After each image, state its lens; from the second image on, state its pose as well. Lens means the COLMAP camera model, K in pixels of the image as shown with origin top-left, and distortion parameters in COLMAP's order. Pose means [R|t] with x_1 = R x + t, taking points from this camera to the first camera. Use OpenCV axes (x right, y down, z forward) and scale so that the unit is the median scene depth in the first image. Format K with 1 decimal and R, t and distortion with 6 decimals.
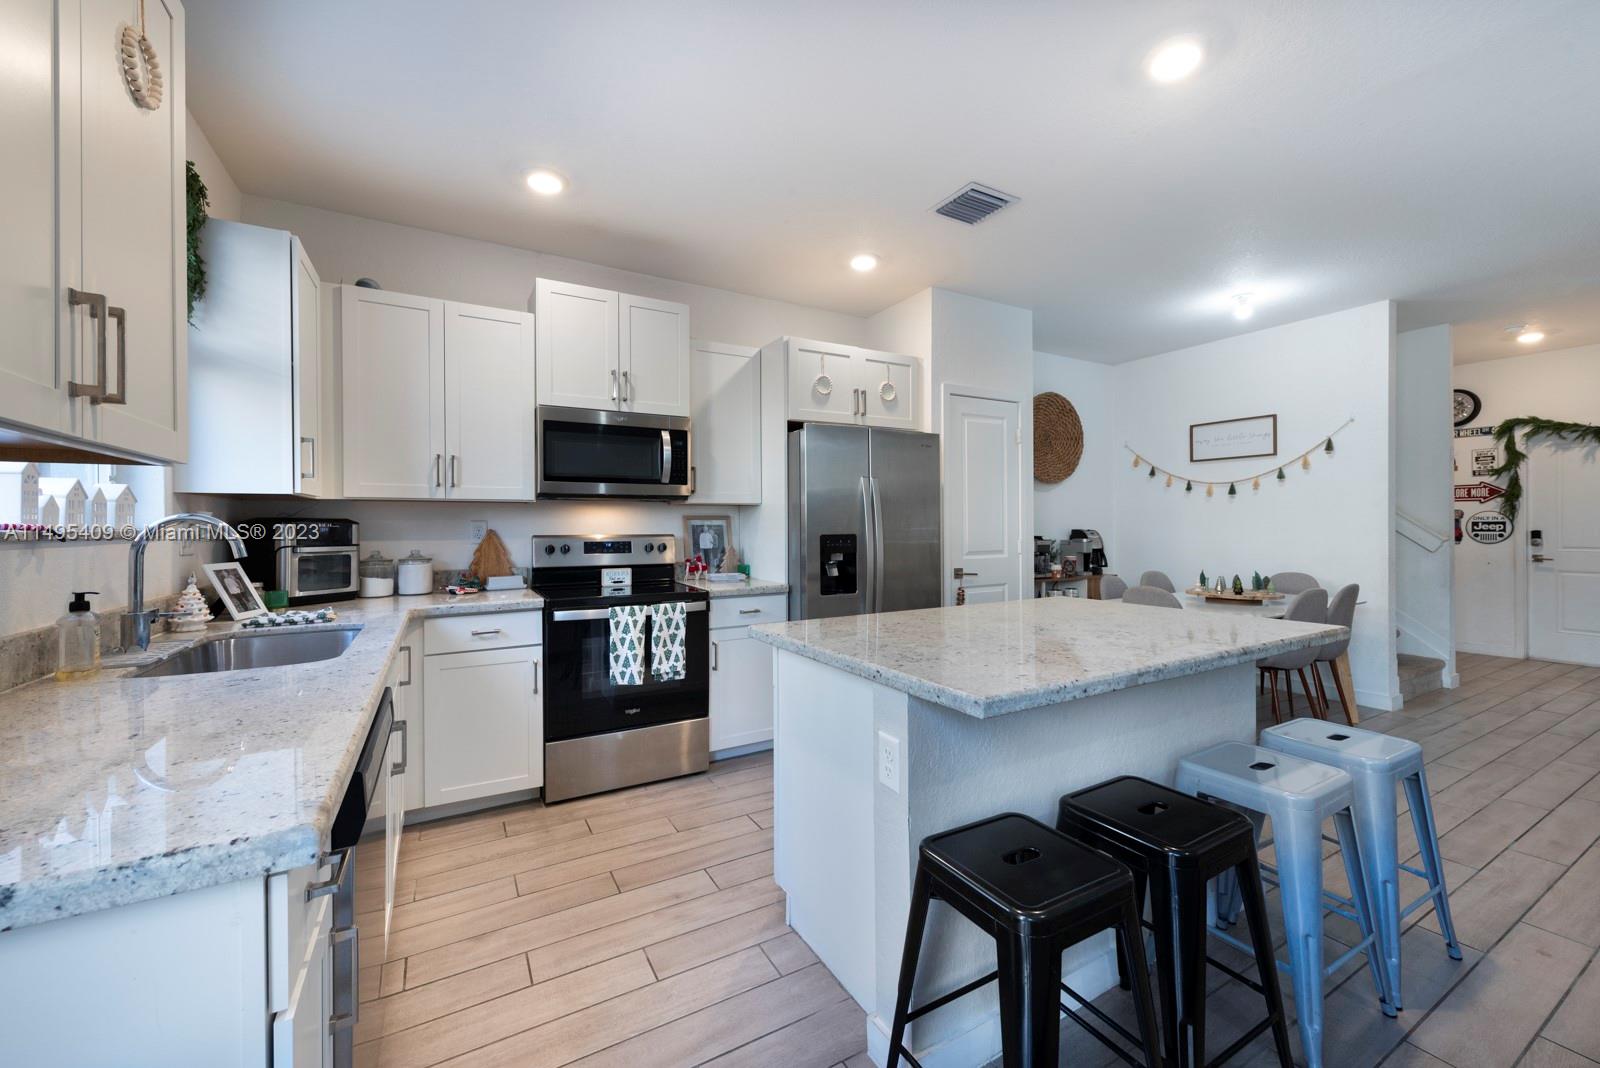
lens RADIAL K [[591.2, 0, 802.2], [0, 591.2, 524.1], [0, 0, 1]] dist [0.006297, -0.001269]
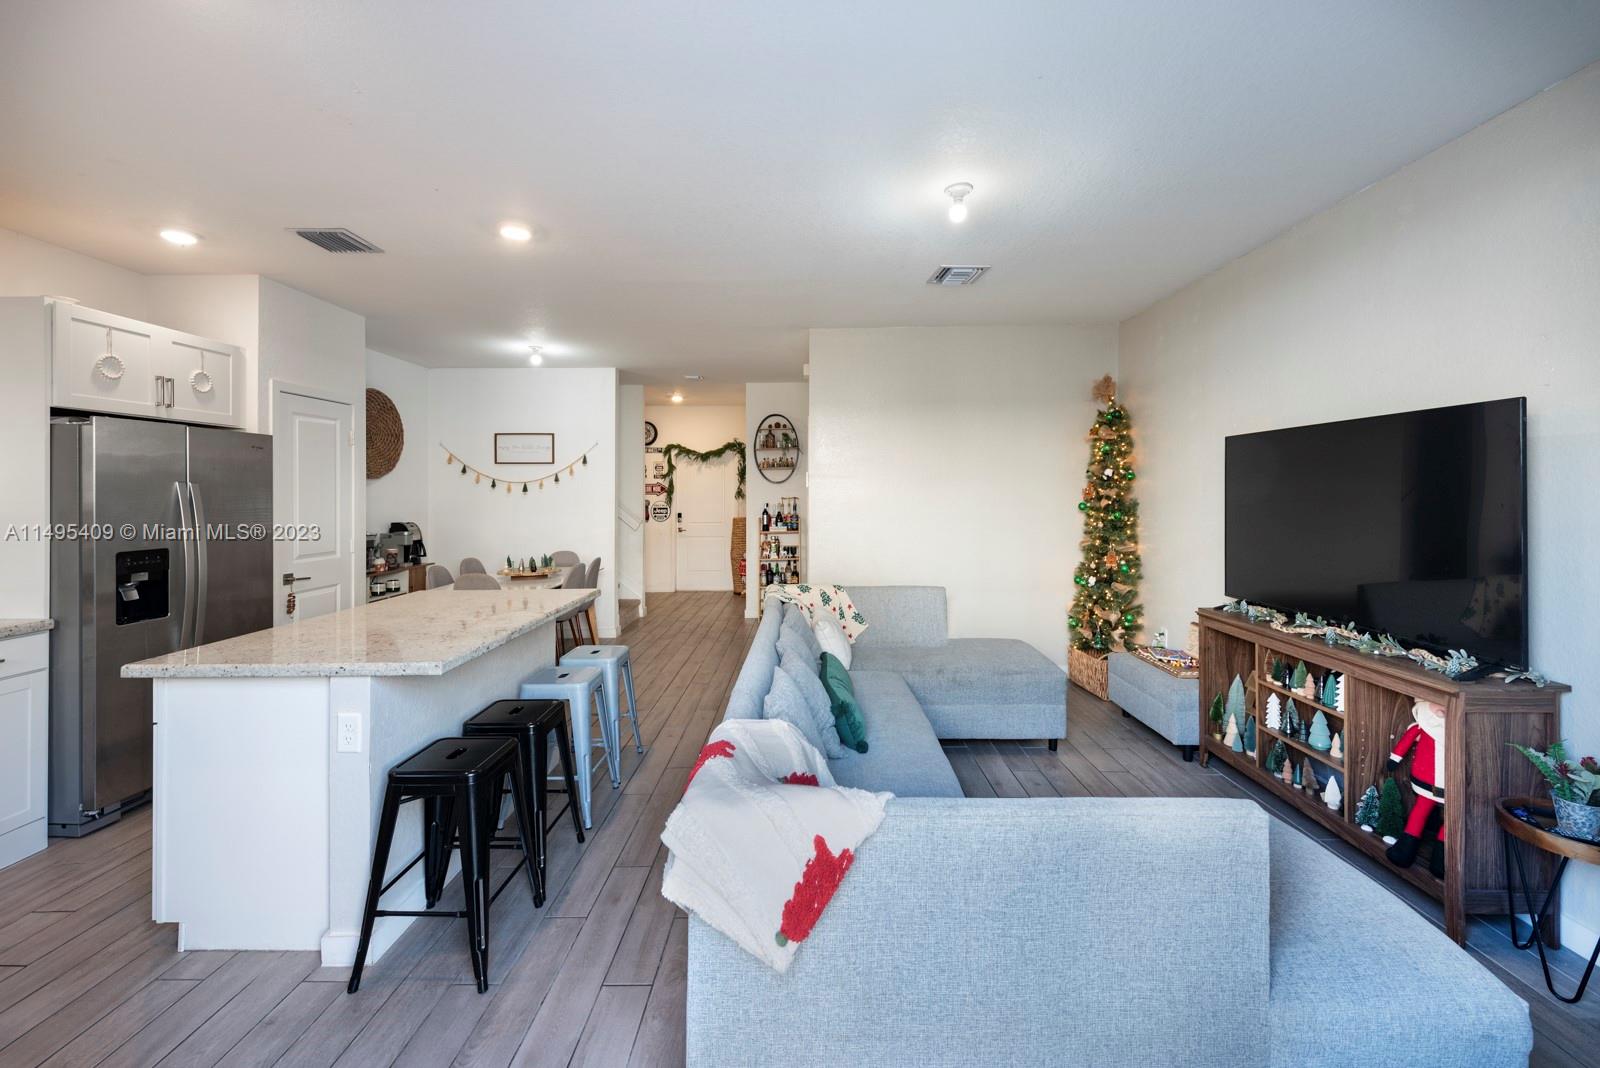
lens RADIAL K [[663.2, 0, 780.7], [0, 663.2, 486.9], [0, 0, 1]] dist [0.004280, -0.000761]
pose [[0.517496, 0.008787, 0.855640, -0.262195], [-0.000625, 0.999951, -0.009891, -0.059388], [-0.855685, 0.004584, 0.517476, -0.257394]]
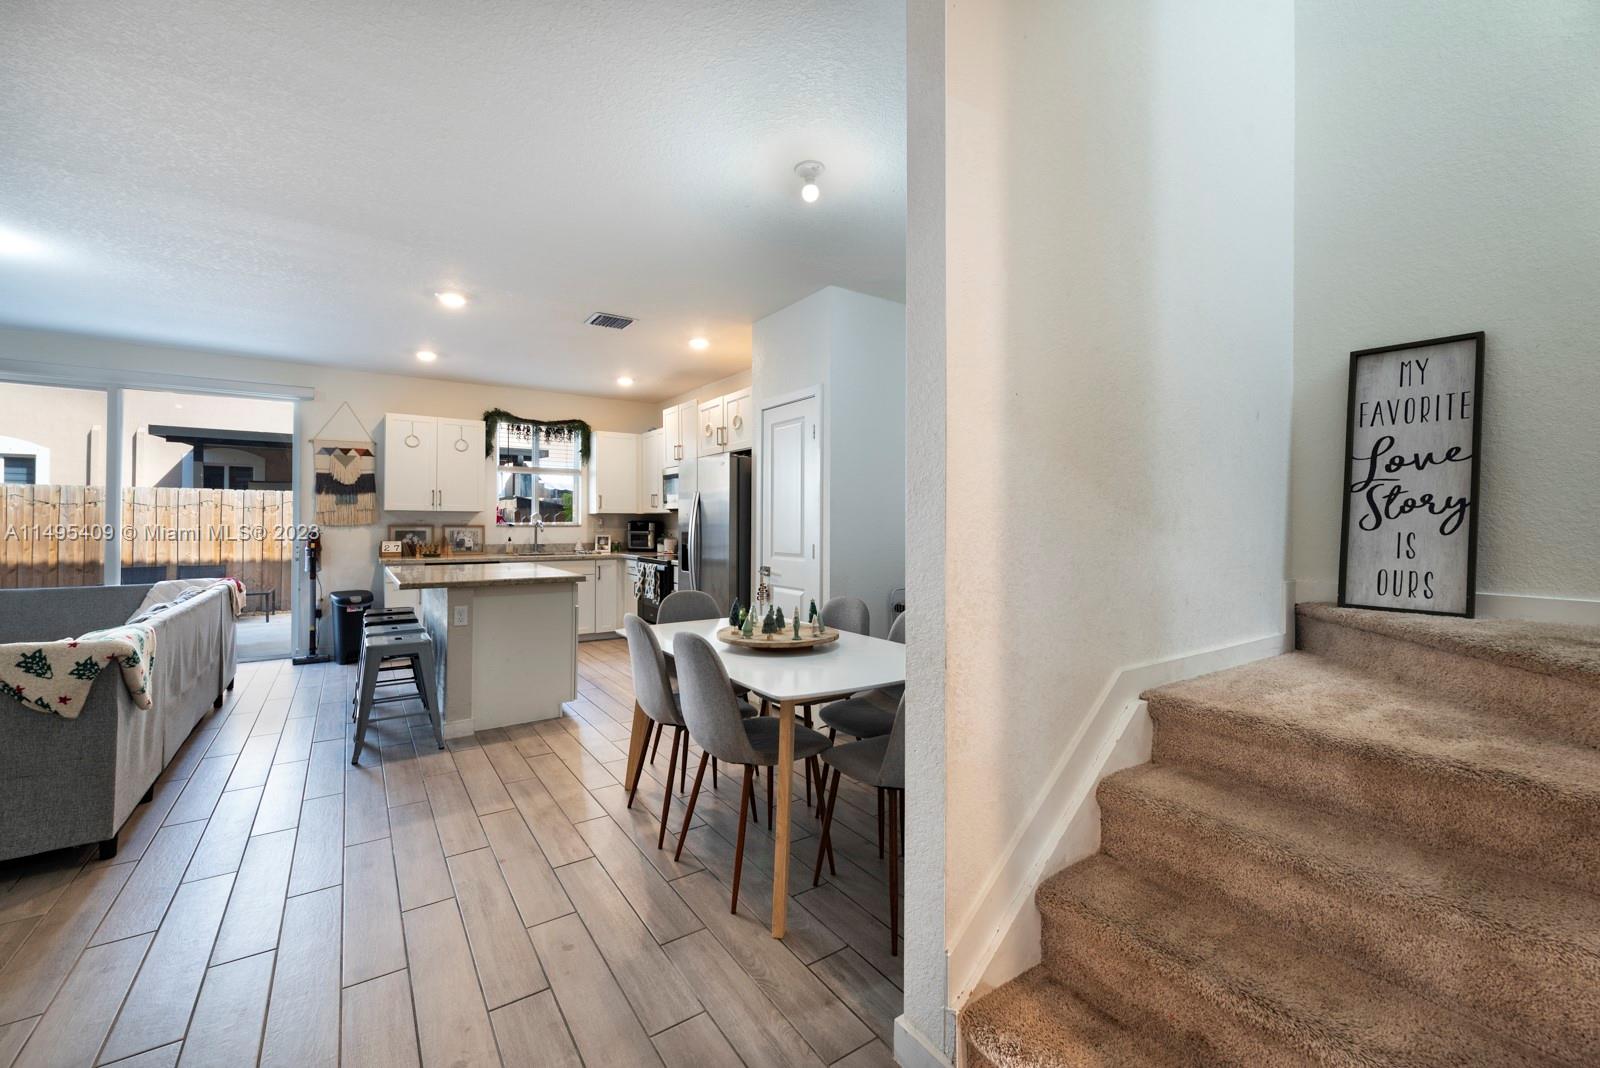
lens RADIAL K [[609.0, 0, 804.1], [0, 609.0, 525.4], [0, 0, 1]] dist [0.009917, -0.001476]
pose [[0.112440, 0.007360, -0.993631, 1.539842], [0.005018, 0.999956, 0.007974, -0.008557], [0.993646, -0.005882, 0.112398, 1.048518]]
